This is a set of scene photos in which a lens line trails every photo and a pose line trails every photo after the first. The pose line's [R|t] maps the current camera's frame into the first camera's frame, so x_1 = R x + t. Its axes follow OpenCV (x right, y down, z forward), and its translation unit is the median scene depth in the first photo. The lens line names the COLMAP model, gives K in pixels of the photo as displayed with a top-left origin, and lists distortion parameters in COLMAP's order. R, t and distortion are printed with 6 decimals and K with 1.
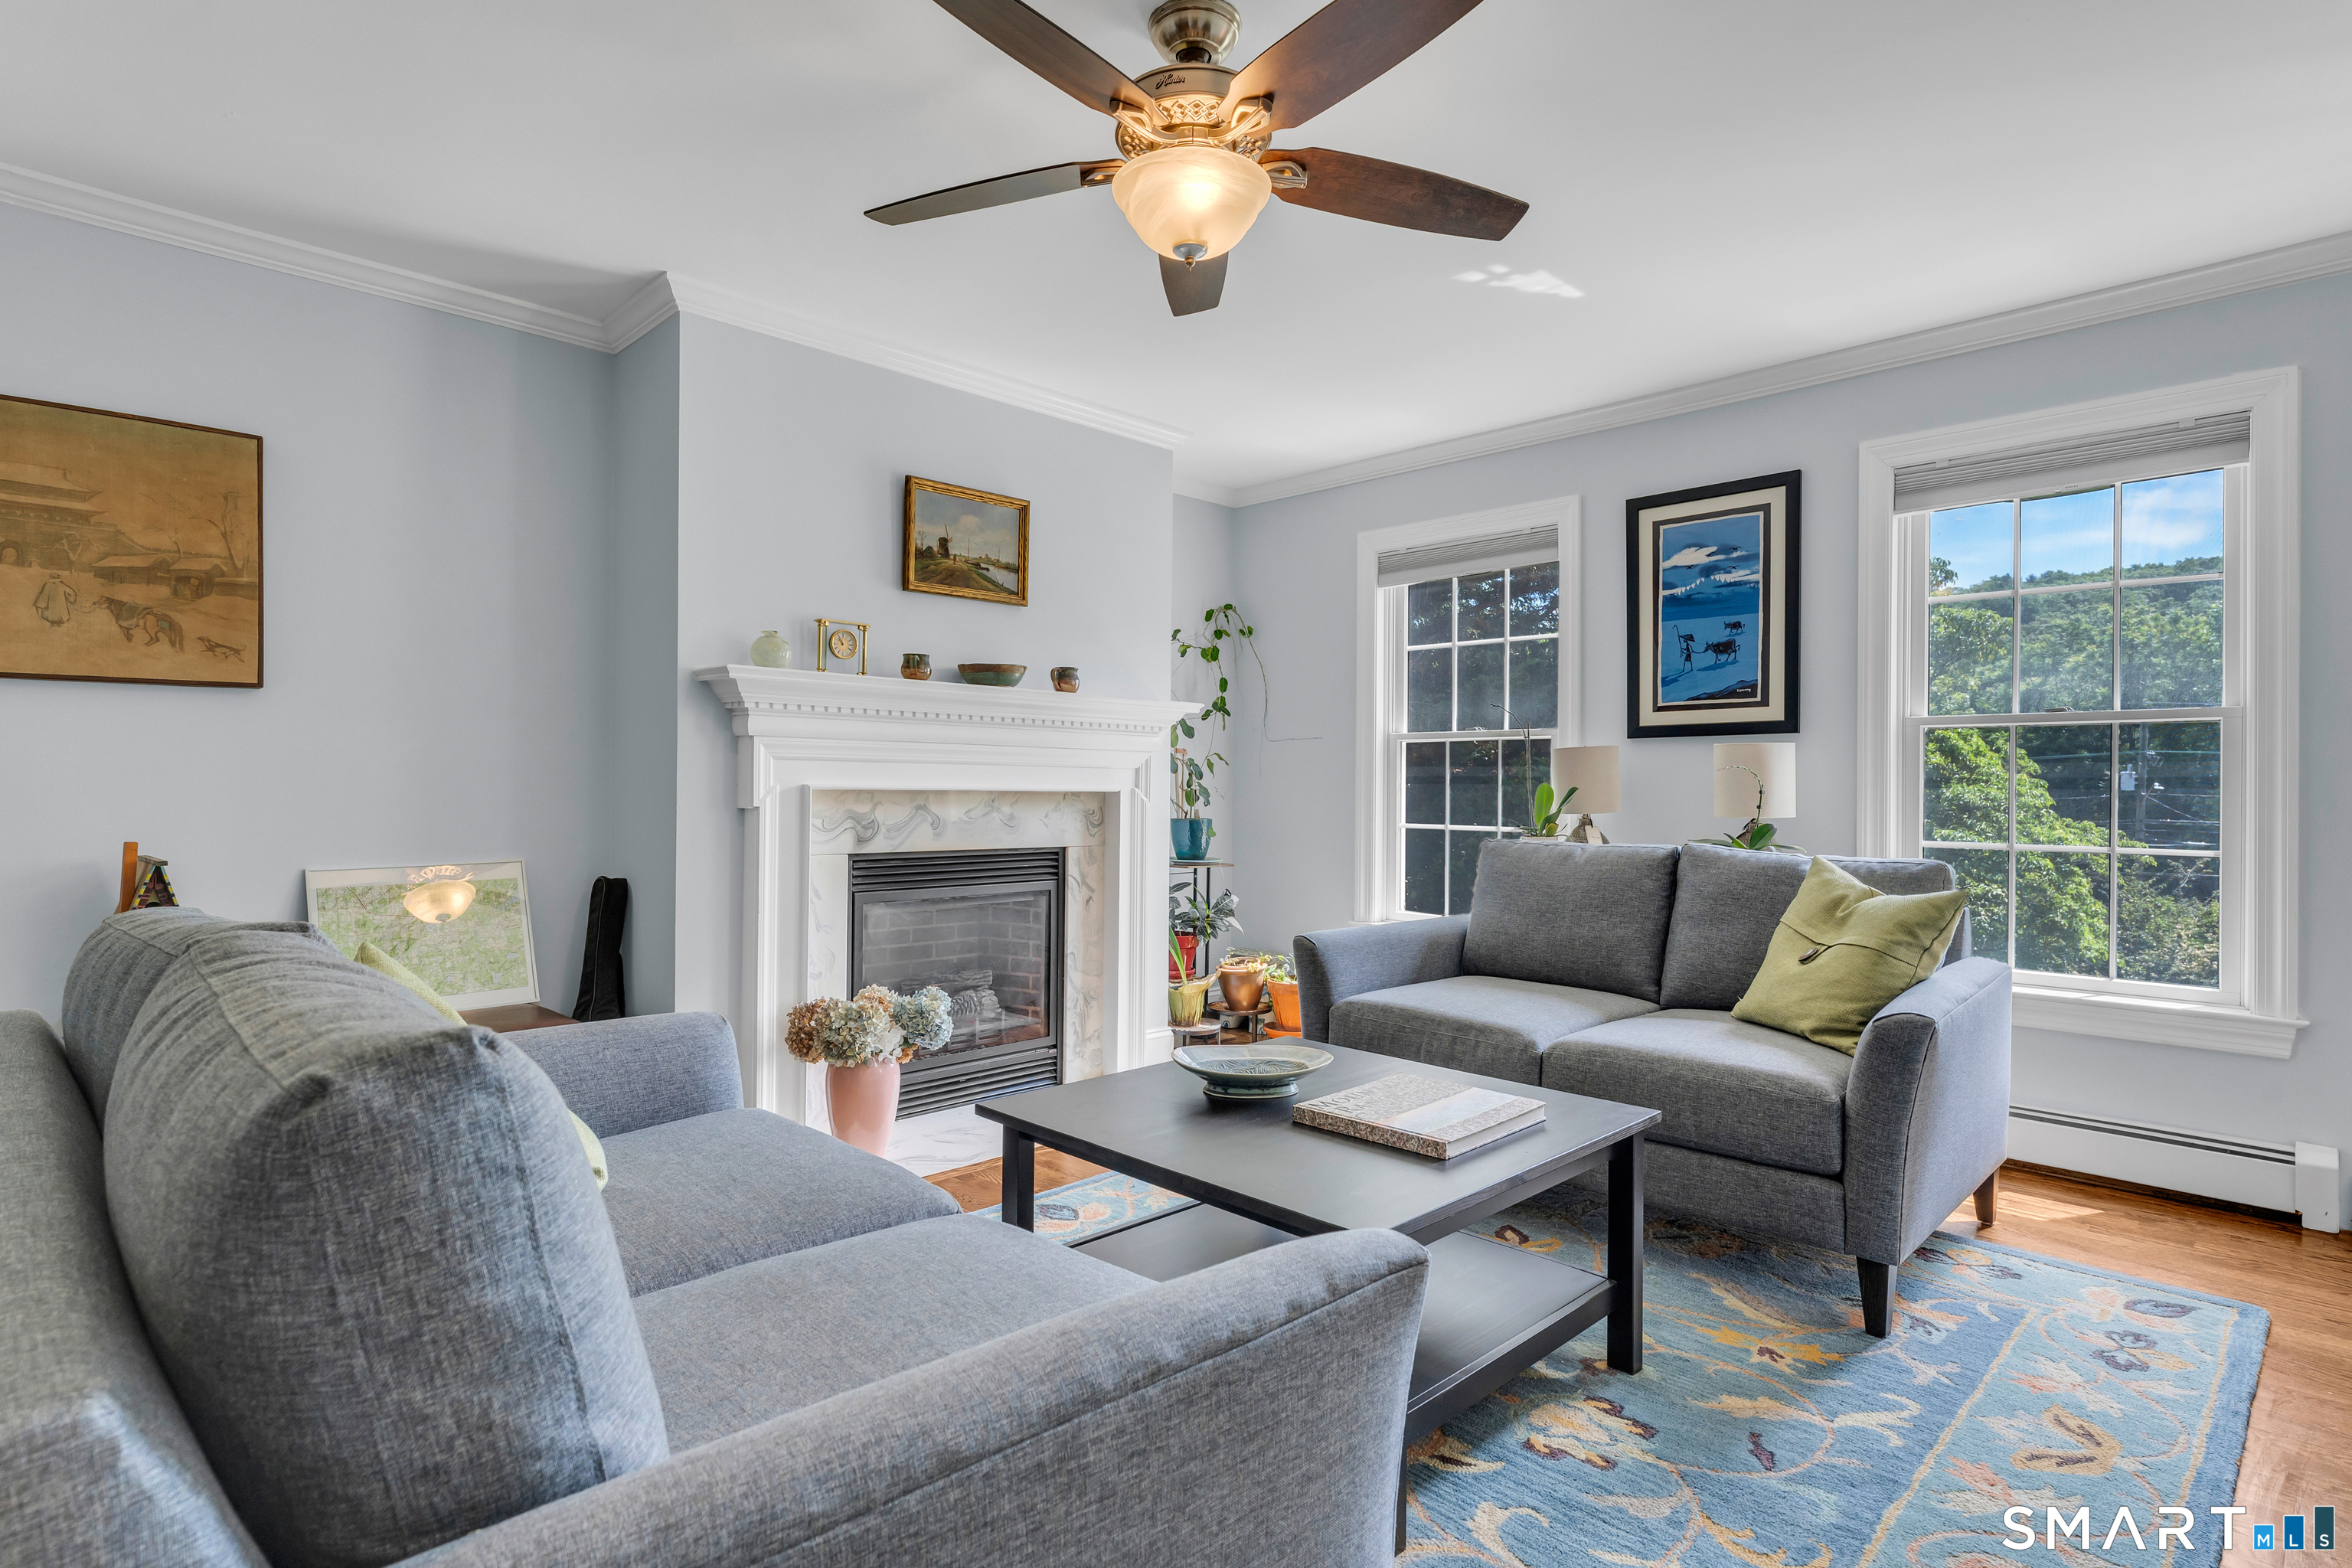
lens RADIAL K [[1124.1, 0, 1183.7], [0, 1124.1, 793.4], [0, 0, 1]] dist [0.000476, 0.001121]
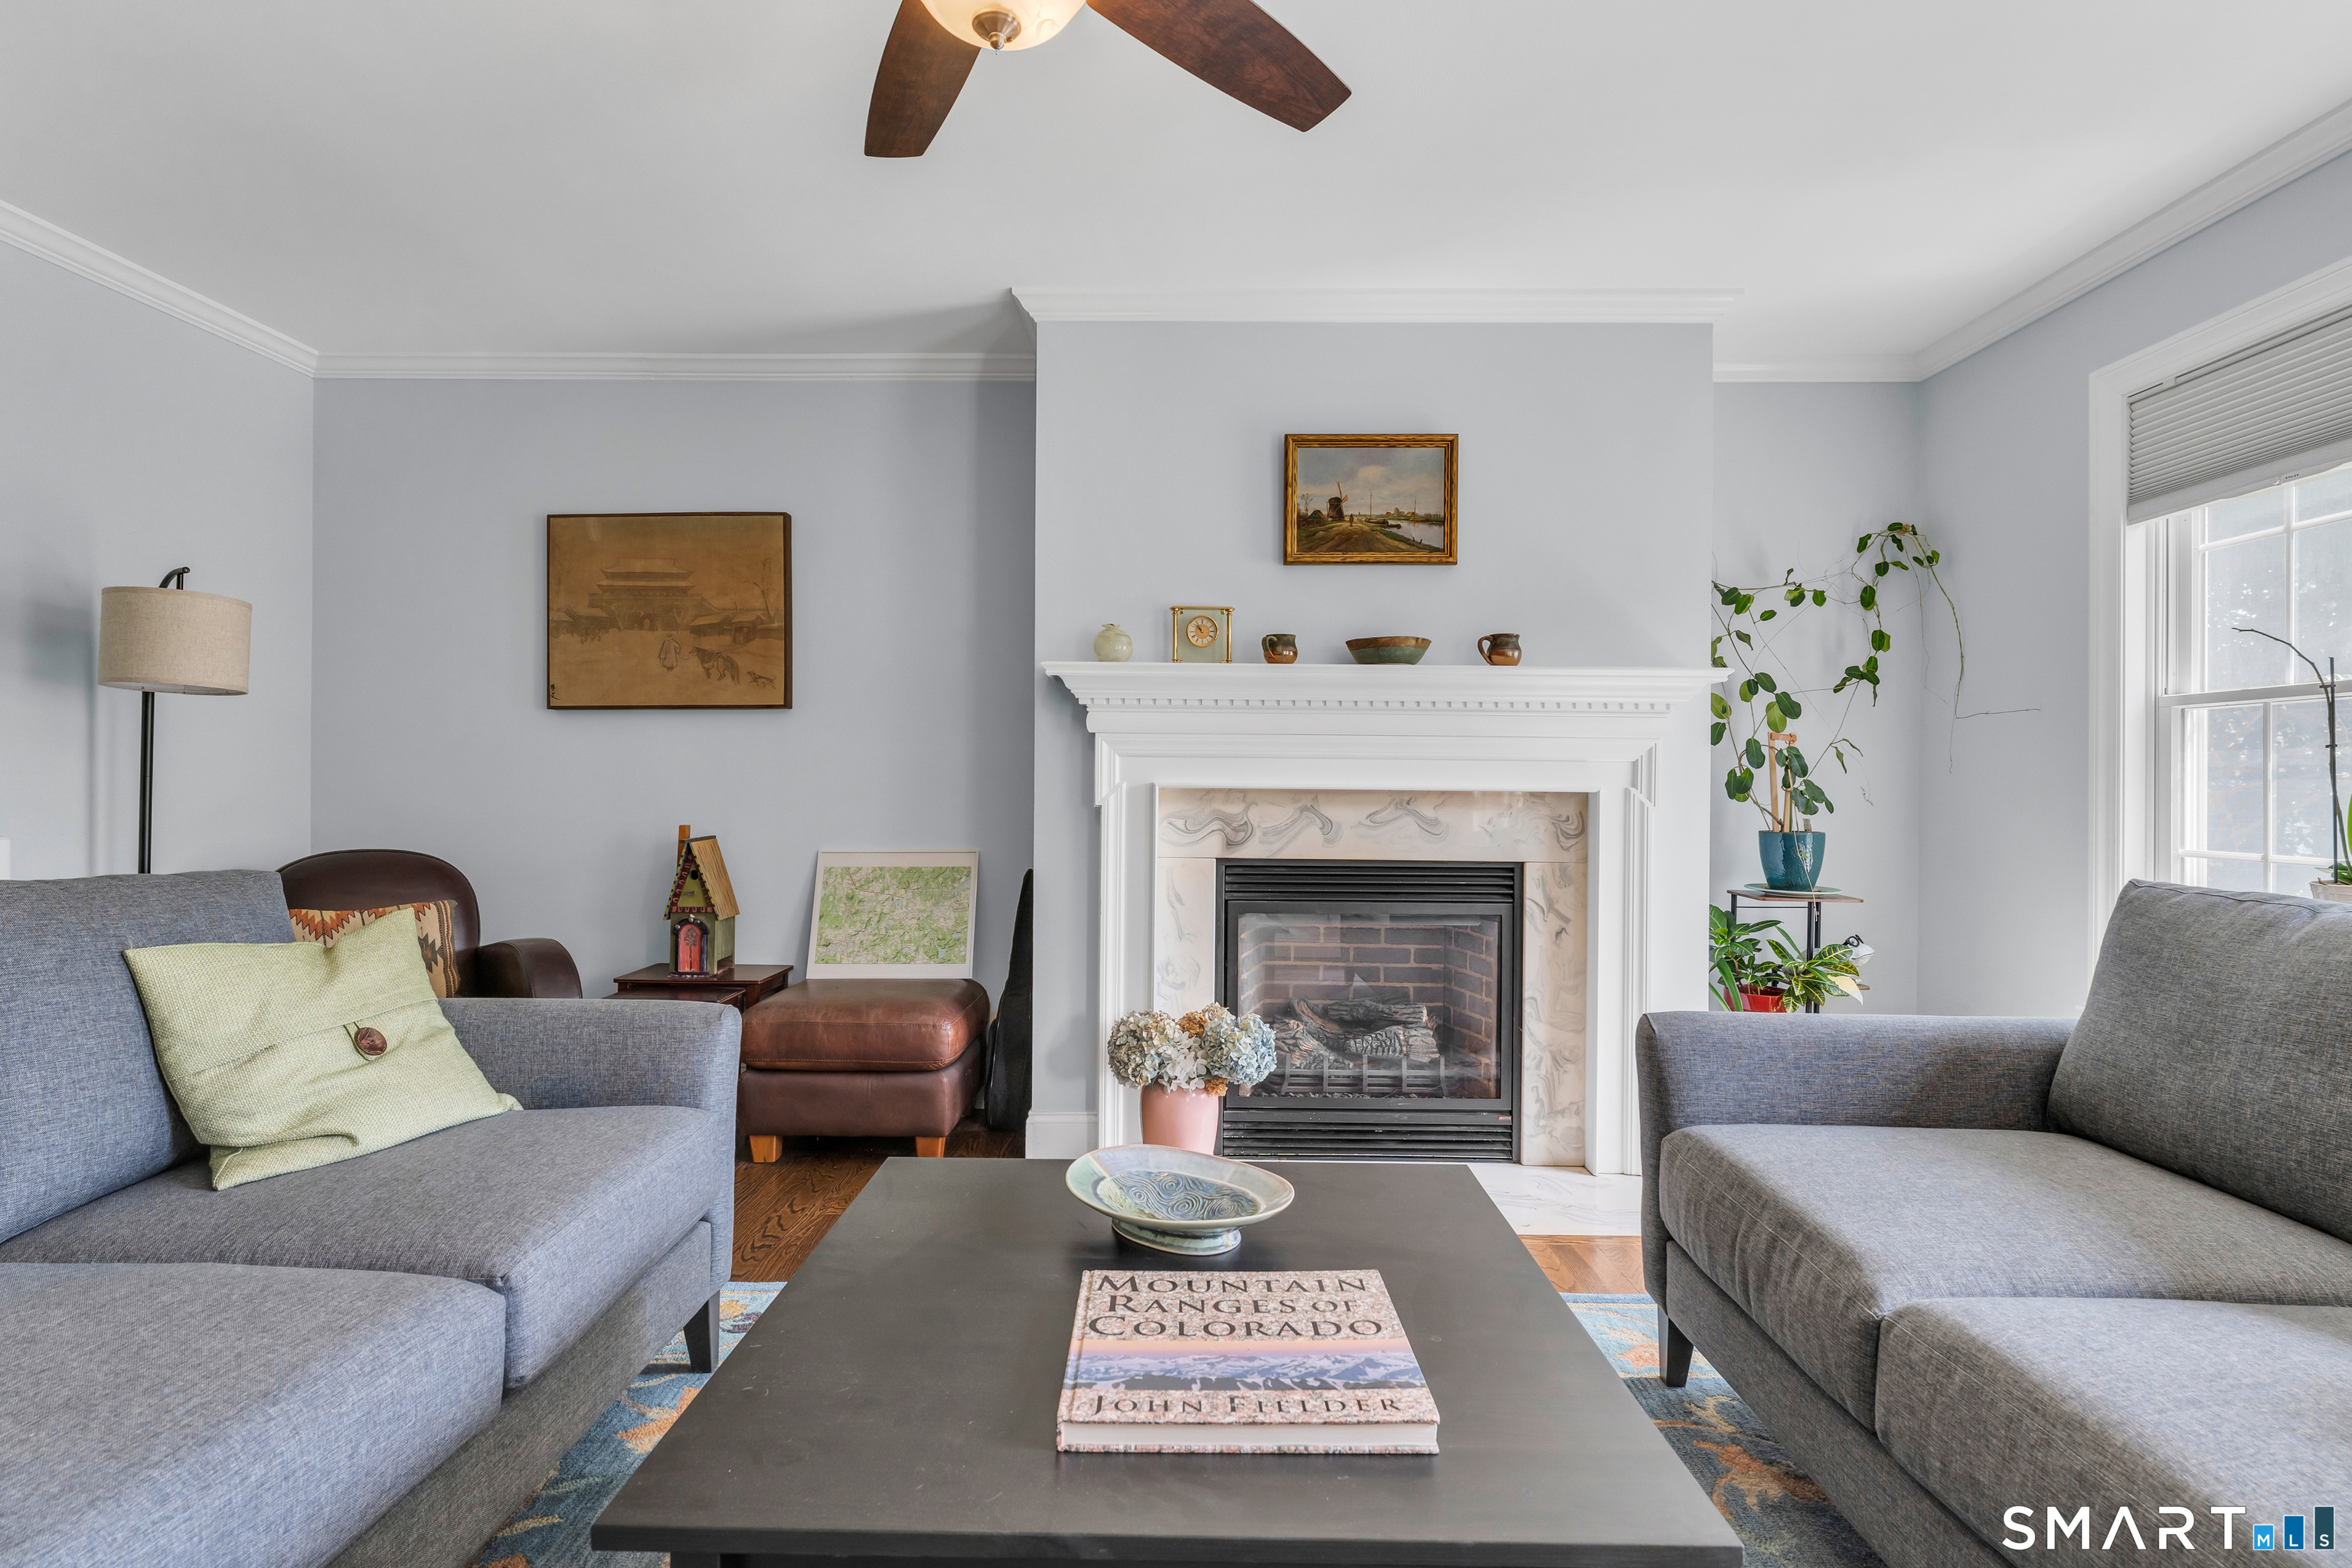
lens RADIAL K [[1124.1, 0, 1173.3], [0, 1124.1, 785.0], [0, 0, 1]] dist [0.000476, 0.001121]
pose [[0.722557, -0.002851, -0.691305, 0.296312], [-0.005752, 0.999932, -0.010136, 0.003394], [0.691287, 0.011300, 0.722492, 0.292278]]
